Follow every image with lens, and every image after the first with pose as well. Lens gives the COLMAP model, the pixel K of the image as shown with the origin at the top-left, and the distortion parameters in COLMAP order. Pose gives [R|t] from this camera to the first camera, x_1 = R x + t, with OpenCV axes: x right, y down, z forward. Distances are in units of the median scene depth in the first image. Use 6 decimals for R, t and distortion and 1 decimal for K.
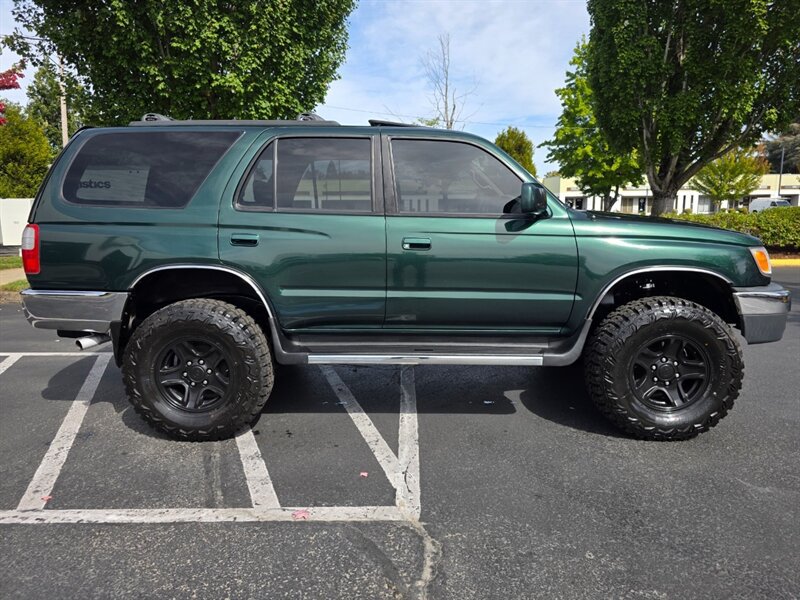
lens RADIAL K [[583.9, 0, 430.7], [0, 583.9, 300.1], [0, 0, 1]] dist [0.046483, -0.051292]
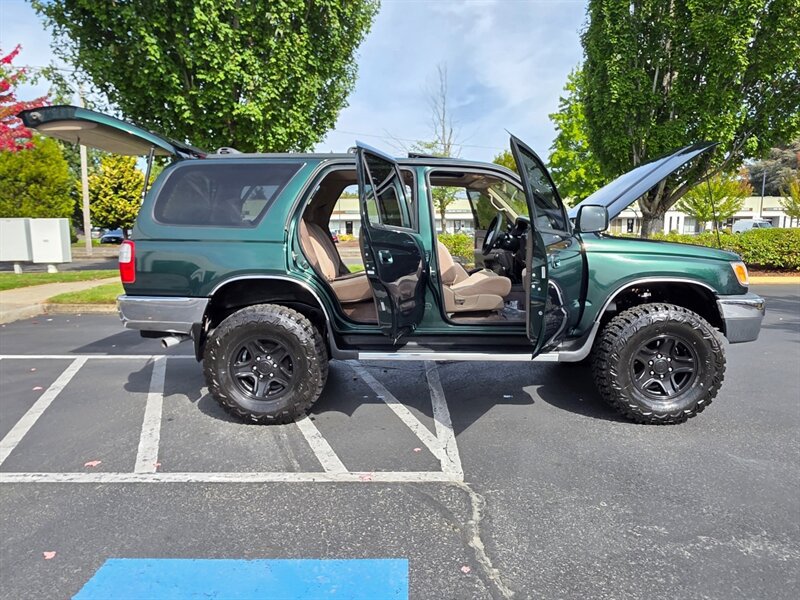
lens RADIAL K [[573.0, 0, 427.2], [0, 573.0, 314.1], [0, 0, 1]] dist [-0.005544, -0.001790]
pose [[0.999988, 0.001883, 0.004449, -0.070415], [-0.001856, 0.999981, -0.005946, 0.022050], [-0.004461, 0.005937, 0.999972, -0.140478]]
